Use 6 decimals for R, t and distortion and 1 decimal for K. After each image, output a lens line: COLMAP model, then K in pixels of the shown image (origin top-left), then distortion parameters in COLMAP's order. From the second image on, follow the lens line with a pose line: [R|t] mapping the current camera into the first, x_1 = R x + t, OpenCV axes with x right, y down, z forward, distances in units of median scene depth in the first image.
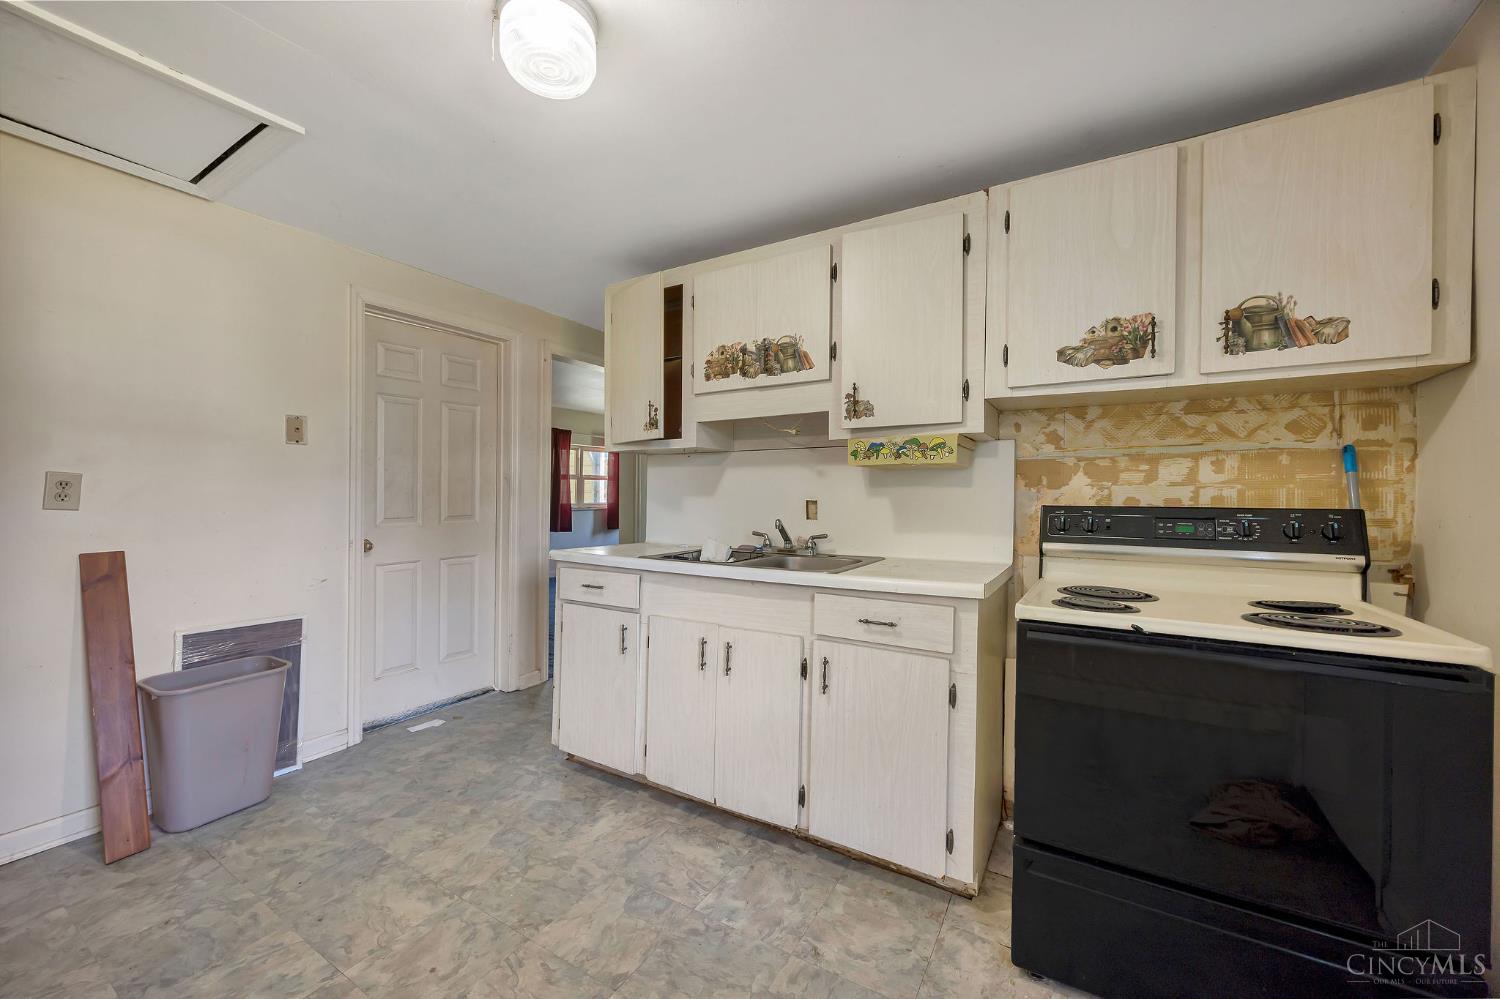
lens RADIAL K [[570.4, 0, 745.3], [0, 570.4, 498.1], [0, 0, 1]] dist [-0.003078, -0.000129]
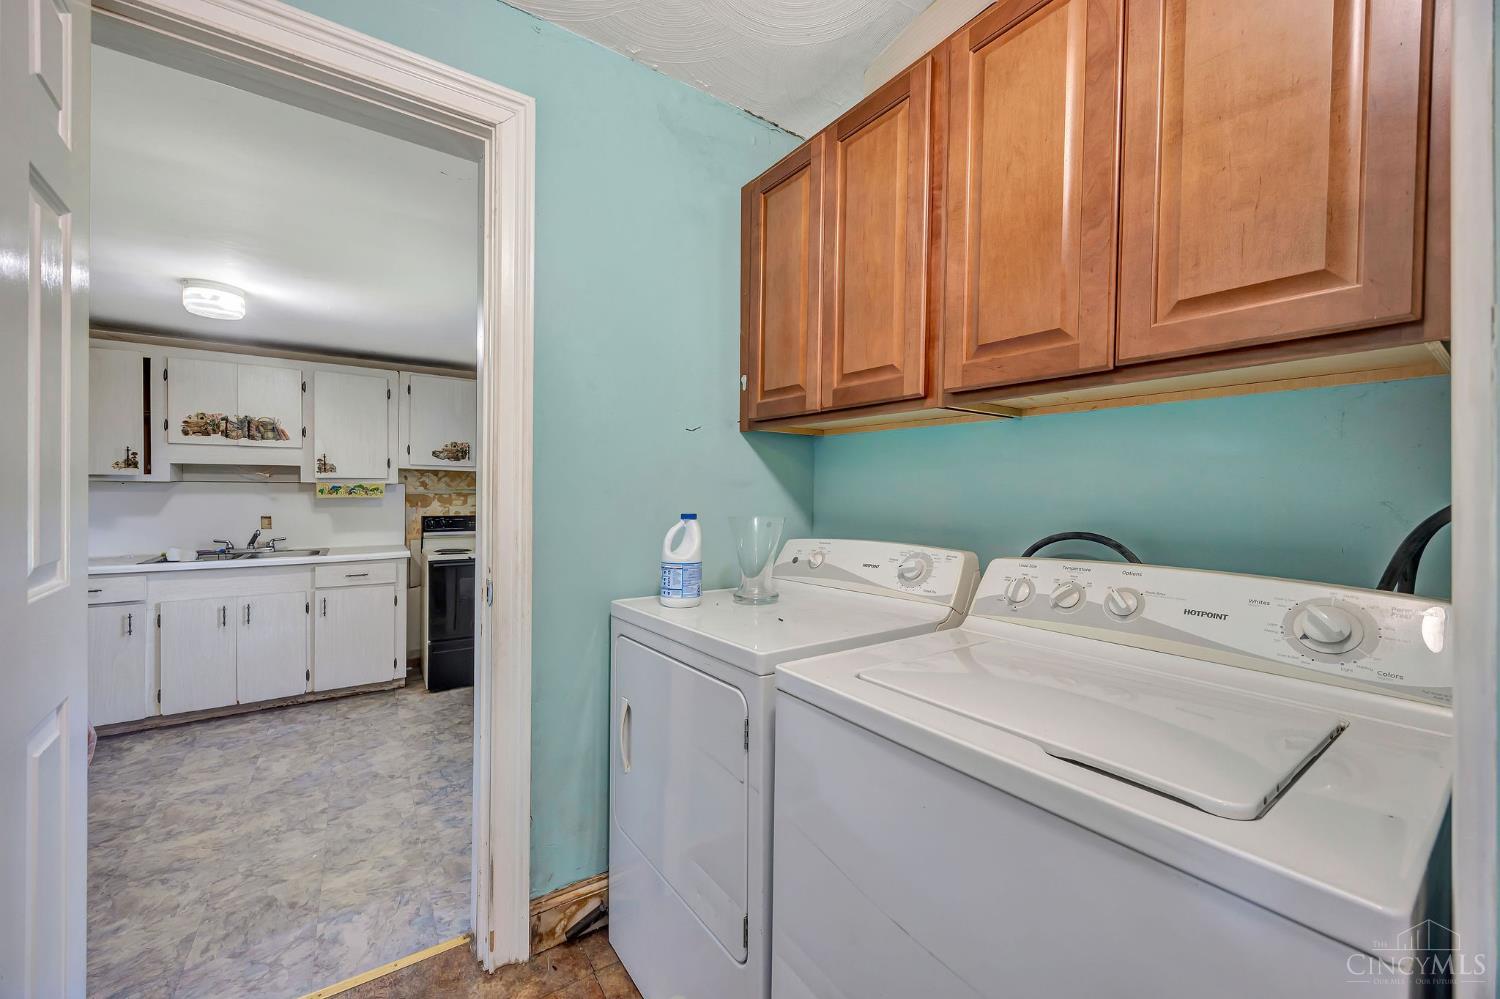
lens RADIAL K [[570.4, 0, 745.3], [0, 570.4, 498.1], [0, 0, 1]] dist [-0.003078, -0.000129]
pose [[0.411634, -0.012364, 0.911266, -0.929557], [0.001310, 0.999915, 0.012975, -0.079884], [-0.911349, -0.004147, 0.411615, -1.003759]]
